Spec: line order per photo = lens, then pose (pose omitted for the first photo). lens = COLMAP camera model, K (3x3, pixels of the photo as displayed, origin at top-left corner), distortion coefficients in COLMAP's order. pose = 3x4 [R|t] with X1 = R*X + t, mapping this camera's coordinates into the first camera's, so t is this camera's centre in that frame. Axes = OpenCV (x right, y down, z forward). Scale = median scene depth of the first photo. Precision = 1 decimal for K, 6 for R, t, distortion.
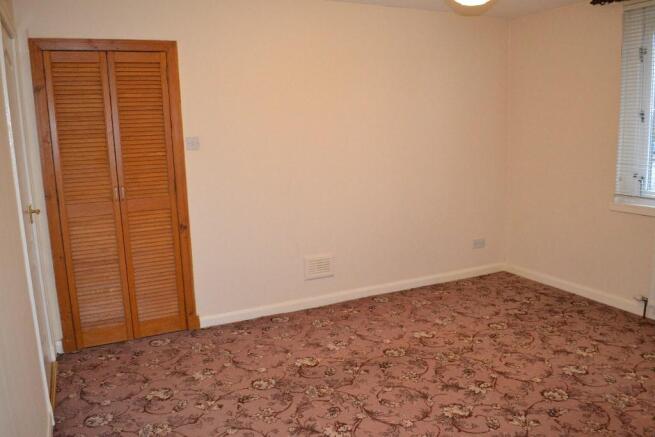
lens RADIAL K [[522.4, 0, 326.8], [0, 522.4, 219.3], [0, 0, 1]] dist [-0.077919, -0.010758]
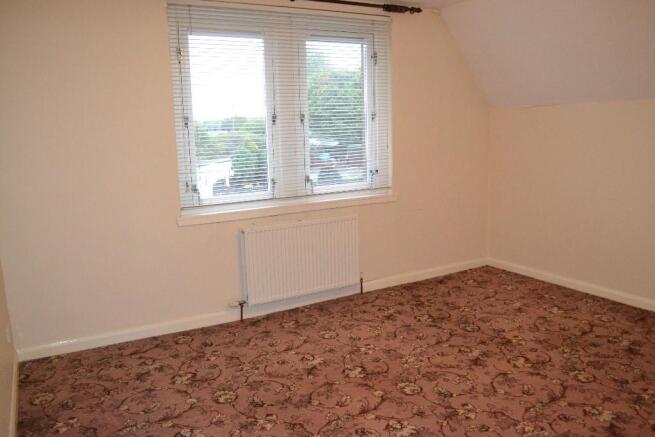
lens RADIAL K [[522.4, 0, 327.0], [0, 522.4, 218.2], [0, 0, 1]] dist [-0.077919, -0.010758]
pose [[-0.052526, -0.147264, 0.987702, -0.369192], [0.200977, 0.967271, 0.154906, -0.127594], [-0.978187, 0.206642, -0.021210, 0.805463]]
